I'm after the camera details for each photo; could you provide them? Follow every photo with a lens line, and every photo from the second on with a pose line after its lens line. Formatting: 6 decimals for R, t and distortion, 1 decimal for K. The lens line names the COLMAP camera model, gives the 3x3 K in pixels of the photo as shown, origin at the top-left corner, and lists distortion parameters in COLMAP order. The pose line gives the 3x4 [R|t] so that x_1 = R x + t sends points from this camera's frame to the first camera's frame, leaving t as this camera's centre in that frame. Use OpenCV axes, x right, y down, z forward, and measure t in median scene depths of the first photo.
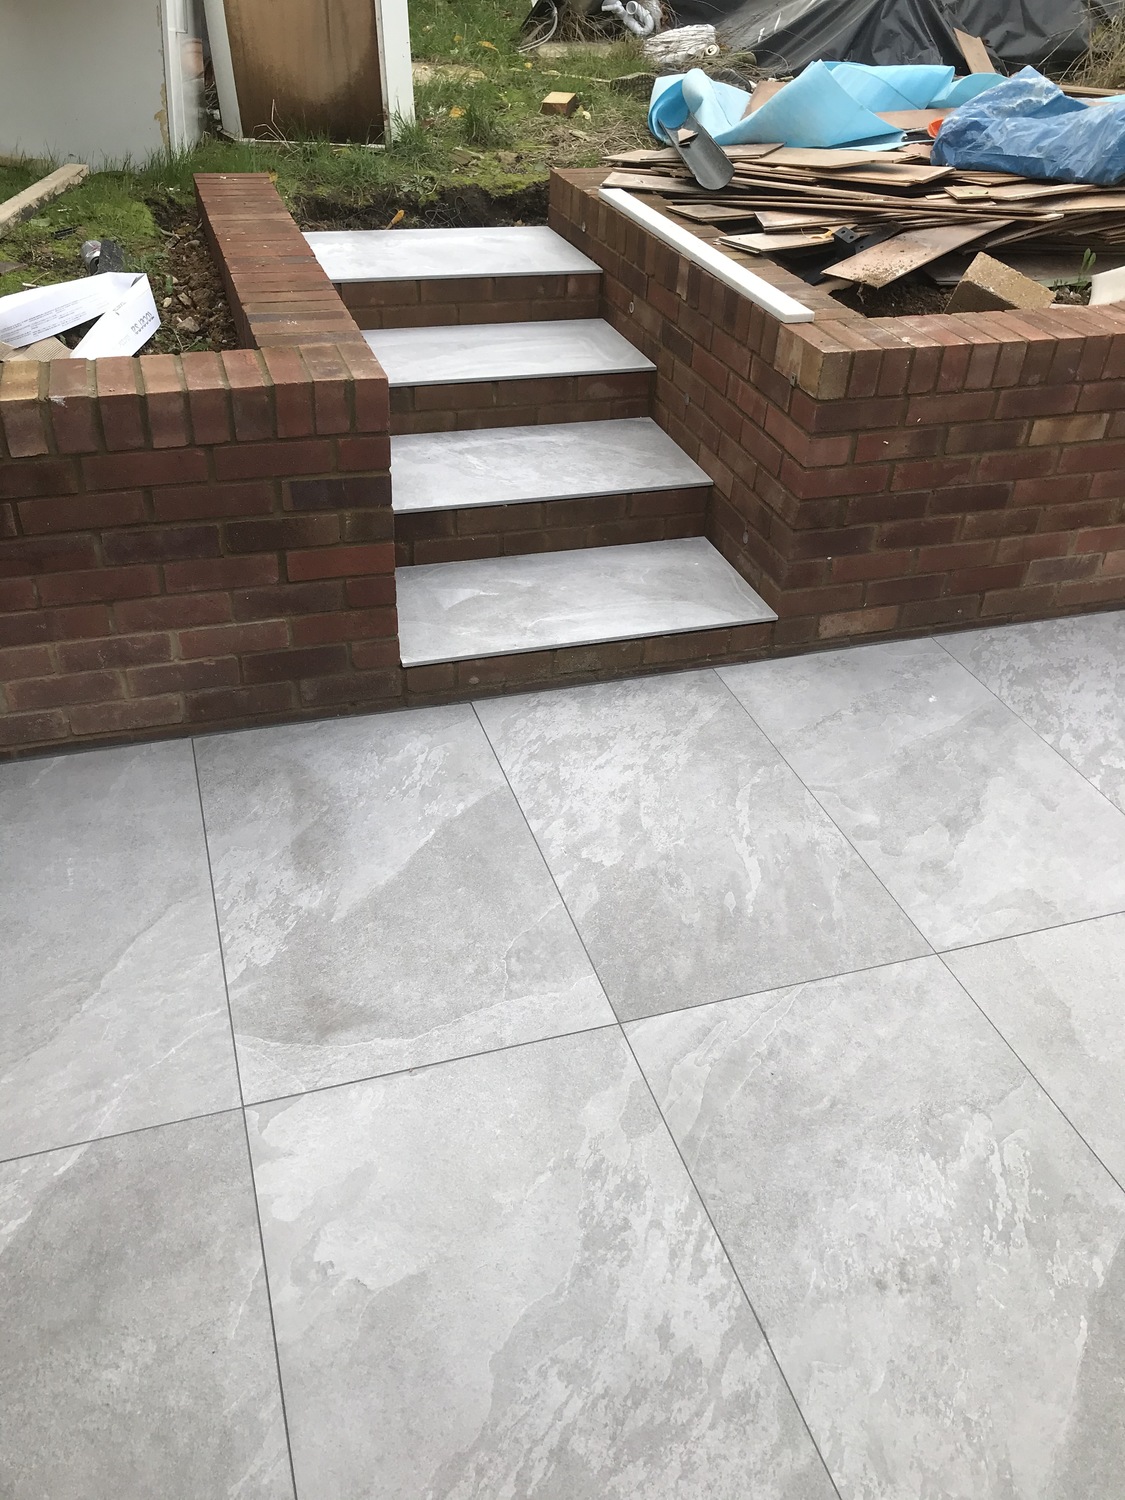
lens RADIAL K [[1217.5, 0, 562.5], [0, 1217.5, 750.0], [0, 0, 1]] dist [0.071424, -0.075477]
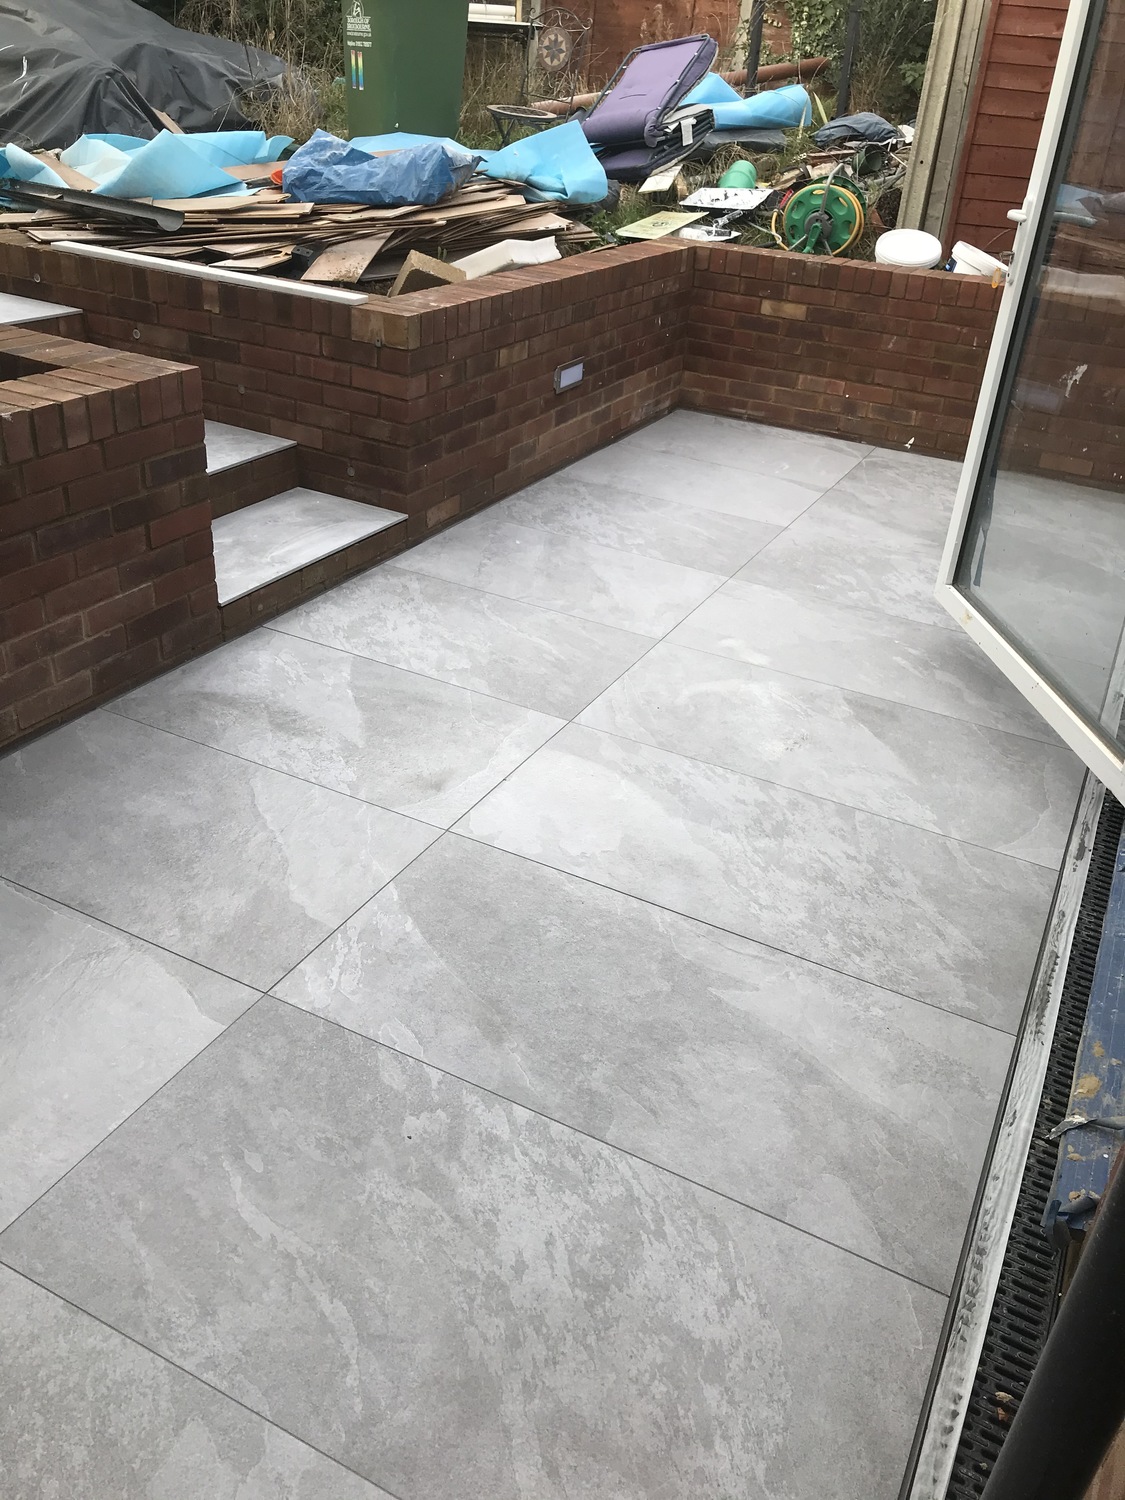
lens RADIAL K [[1241.9, 0, 567.2], [0, 1241.9, 752.7], [0, 0, 1]] dist [0.022615, -0.003791]
pose [[0.704797, -0.347877, 0.618258, -0.663227], [0.379761, 0.921136, 0.085381, 0.086769], [-0.599202, 0.174614, 0.781324, -0.155435]]
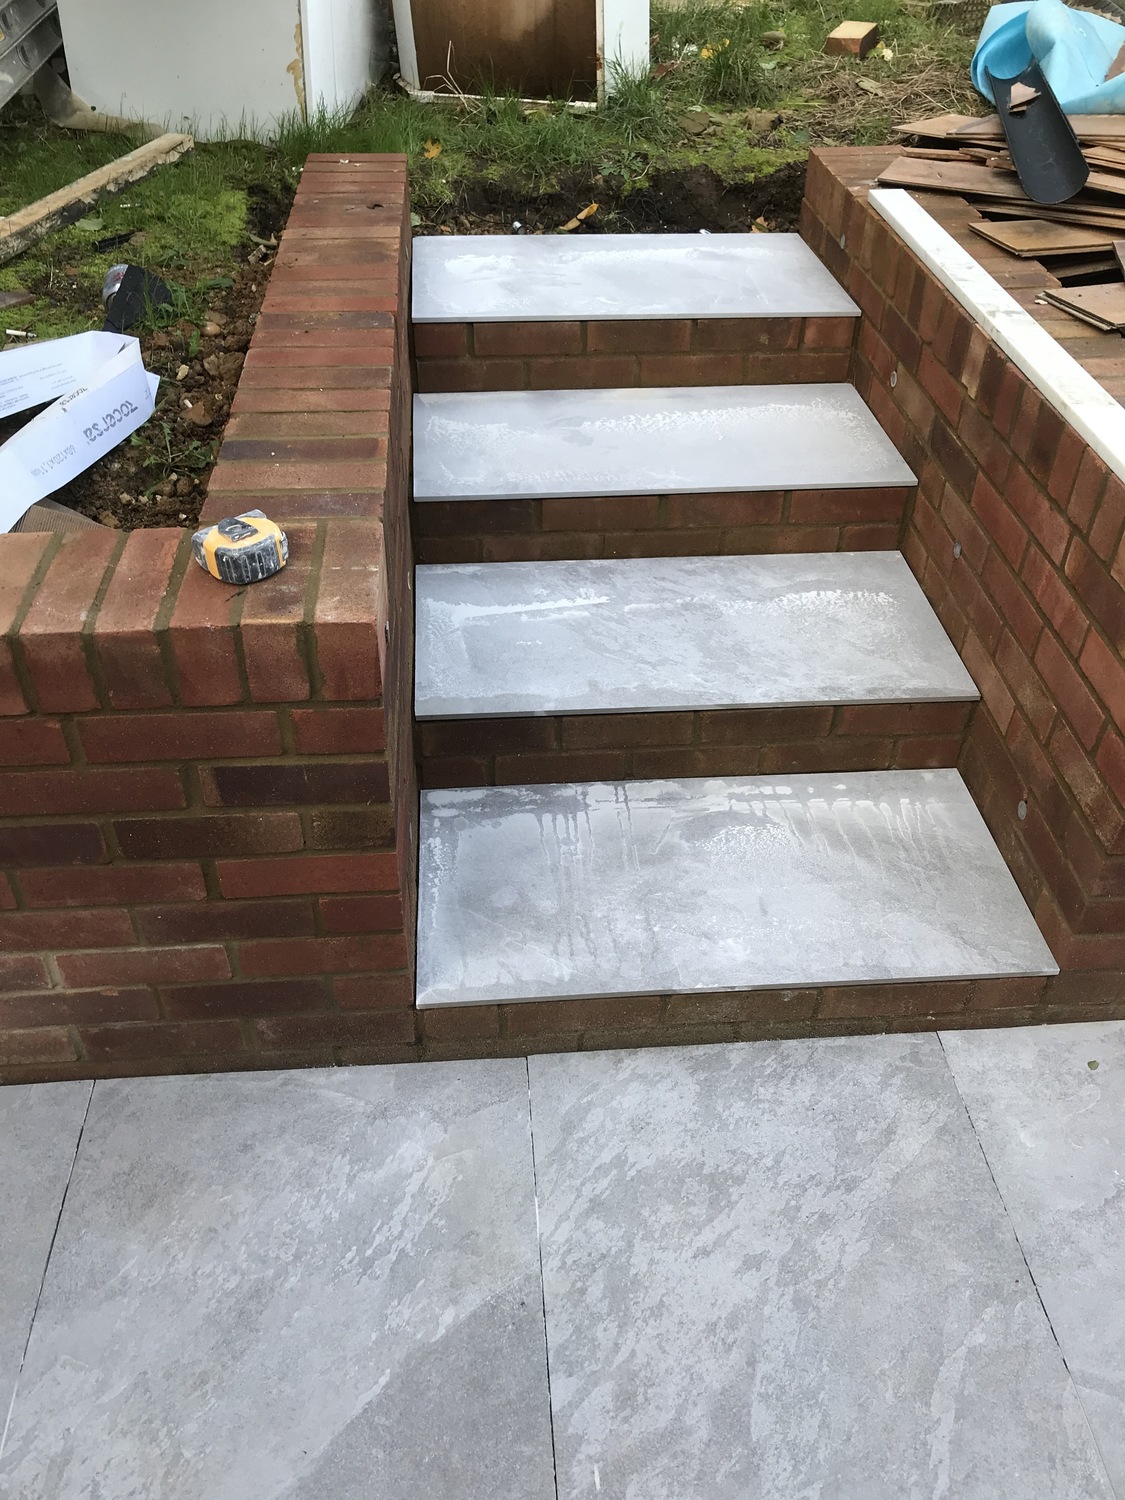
lens RADIAL K [[1217.5, 0, 562.5], [0, 1217.5, 750.0], [0, 0, 1]] dist [0.071424, -0.075477]
pose [[0.972254, 0.120892, -0.200269, 0.048771], [-0.107729, 0.991316, 0.075409, -0.237885], [0.207647, -0.051742, 0.976834, 0.376124]]
